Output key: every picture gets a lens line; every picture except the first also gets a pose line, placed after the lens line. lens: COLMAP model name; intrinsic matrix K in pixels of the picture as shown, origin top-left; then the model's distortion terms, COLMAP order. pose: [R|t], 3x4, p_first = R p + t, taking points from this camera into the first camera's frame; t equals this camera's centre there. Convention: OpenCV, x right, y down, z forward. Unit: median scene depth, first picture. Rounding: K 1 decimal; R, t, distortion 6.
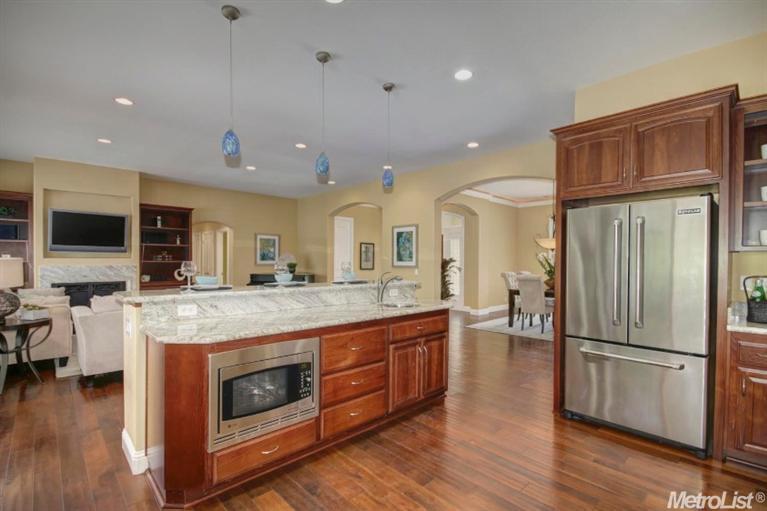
lens RADIAL K [[348.5, 0, 381.5], [0, 348.5, 262.2], [0, 0, 1]] dist [0.000823, 0.000109]
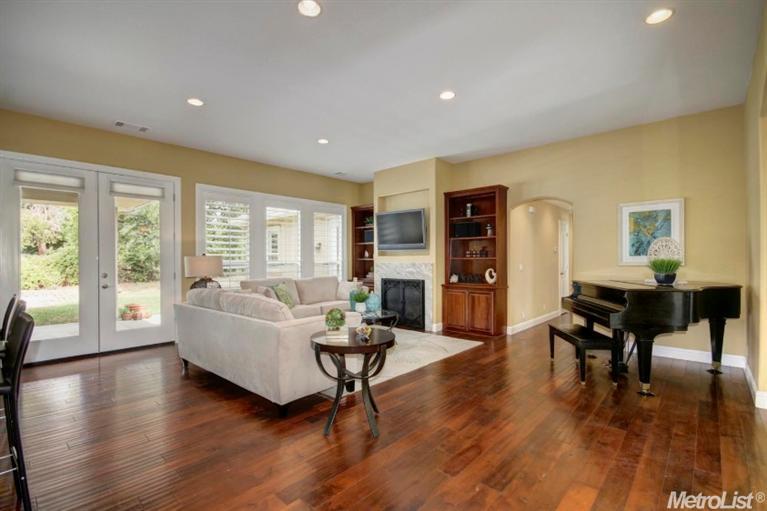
lens RADIAL K [[368.5, 0, 381.7], [0, 368.5, 256.6], [0, 0, 1]] dist [0.002455, -0.004579]
pose [[0.082706, -0.007636, -0.996545, 0.211216], [0.003445, 0.999967, -0.007377, -0.001328], [0.996568, -0.002823, 0.082729, 0.727125]]
